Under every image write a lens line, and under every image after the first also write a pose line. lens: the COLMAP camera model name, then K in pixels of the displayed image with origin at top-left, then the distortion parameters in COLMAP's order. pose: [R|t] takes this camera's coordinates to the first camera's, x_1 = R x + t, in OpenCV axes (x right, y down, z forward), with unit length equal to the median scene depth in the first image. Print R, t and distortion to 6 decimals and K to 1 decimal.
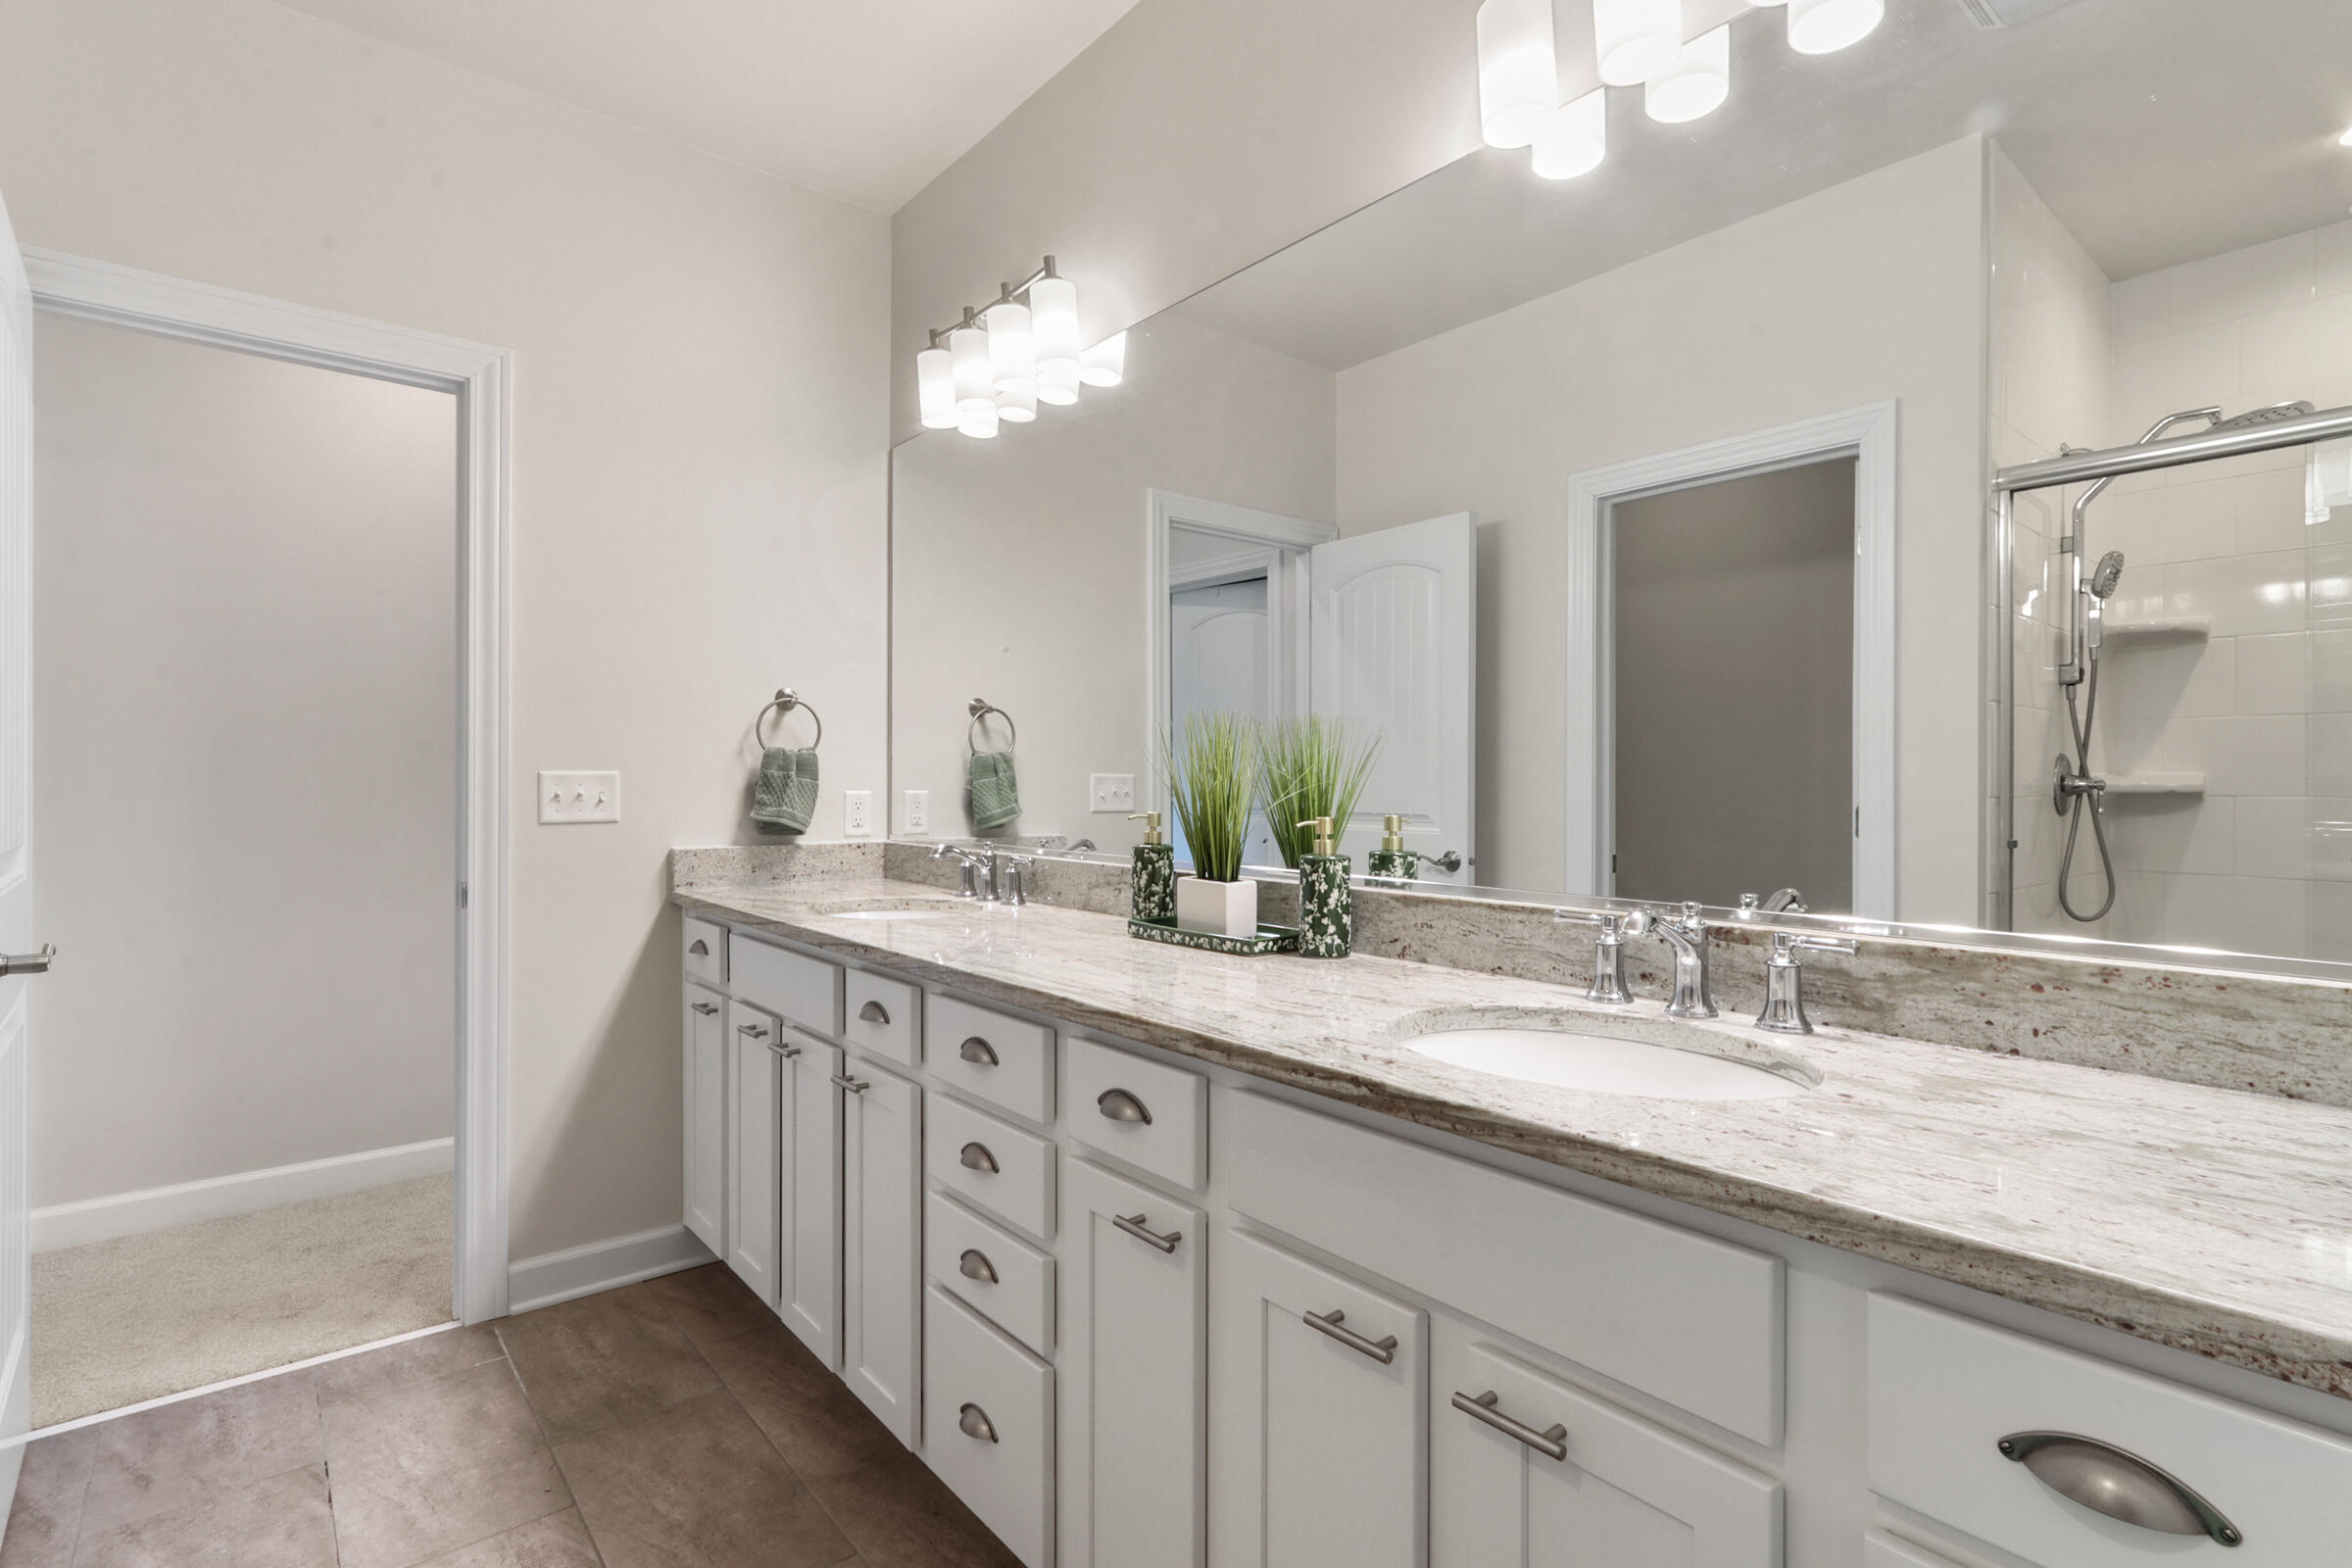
lens RADIAL K [[1094.7, 0, 1164.7], [0, 1094.7, 773.2], [0, 0, 1]] dist [0.004037, 0.001612]
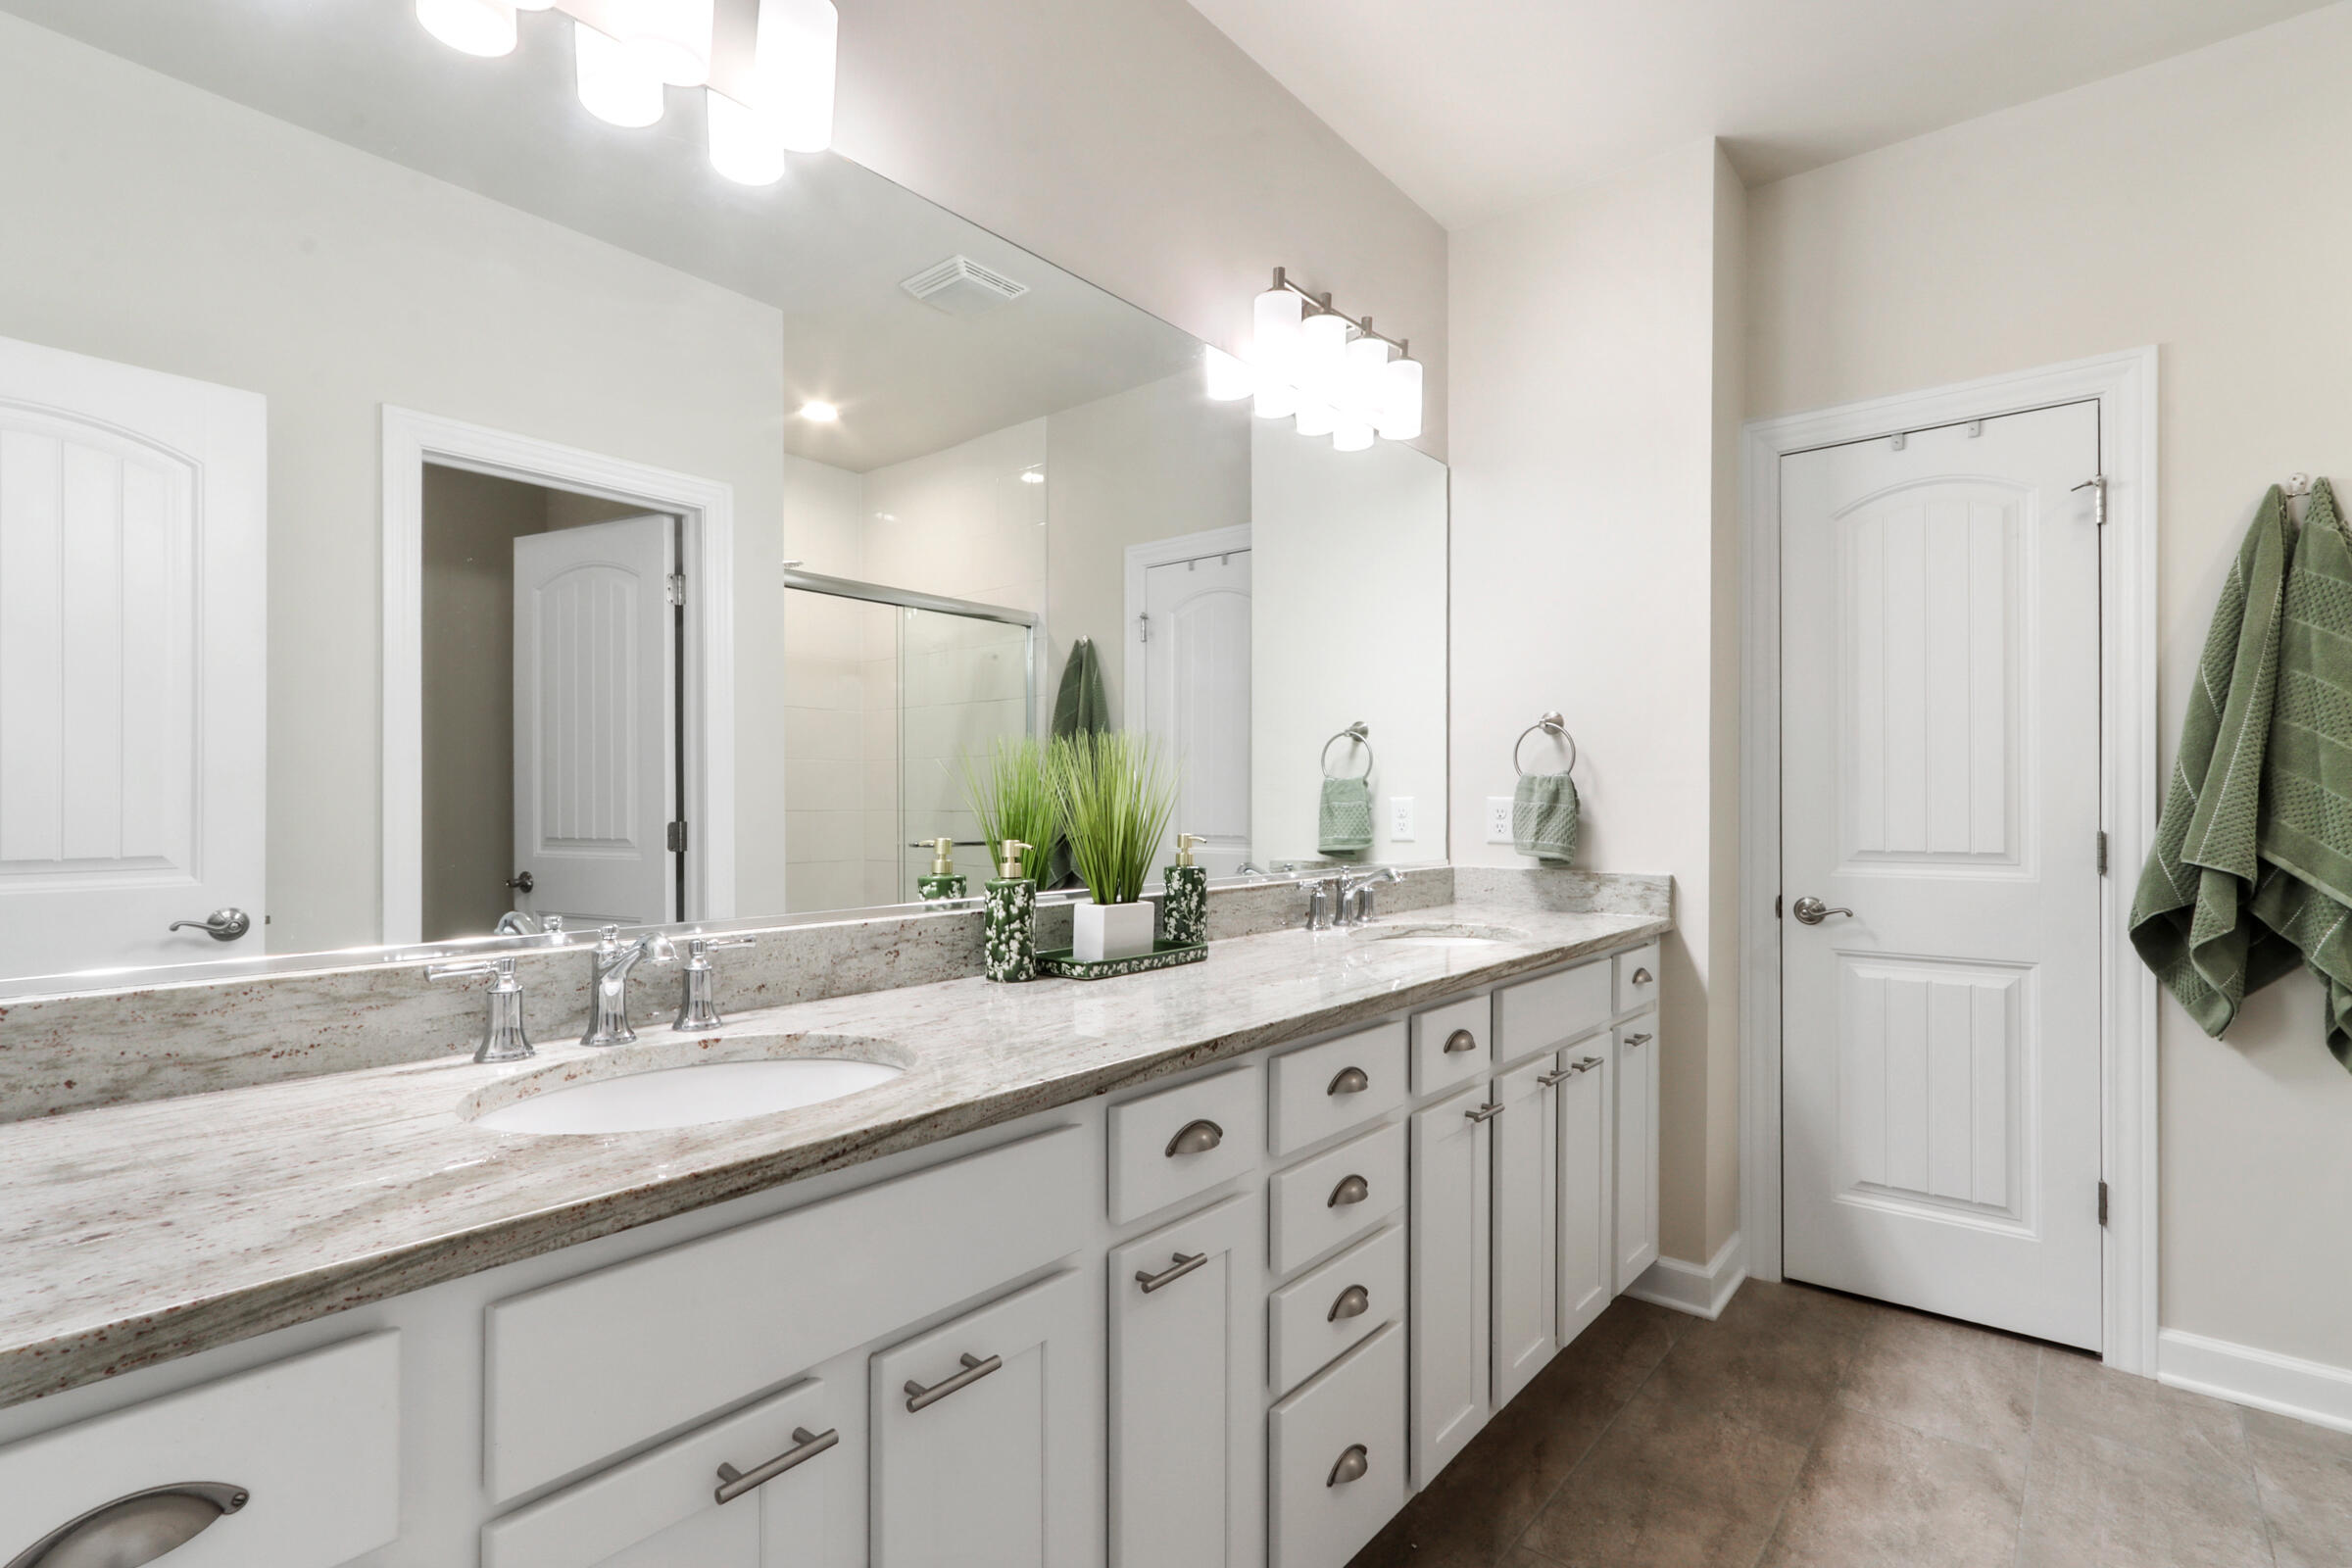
lens RADIAL K [[1094.7, 0, 1163.9], [0, 1094.7, 808.4], [0, 0, 1]] dist [0.004037, 0.001612]
pose [[-0.164220, -0.004354, 0.986414, -0.904405], [-0.009529, 0.999951, 0.002827, 0.009383], [-0.986378, -0.008935, -0.164254, 1.089134]]
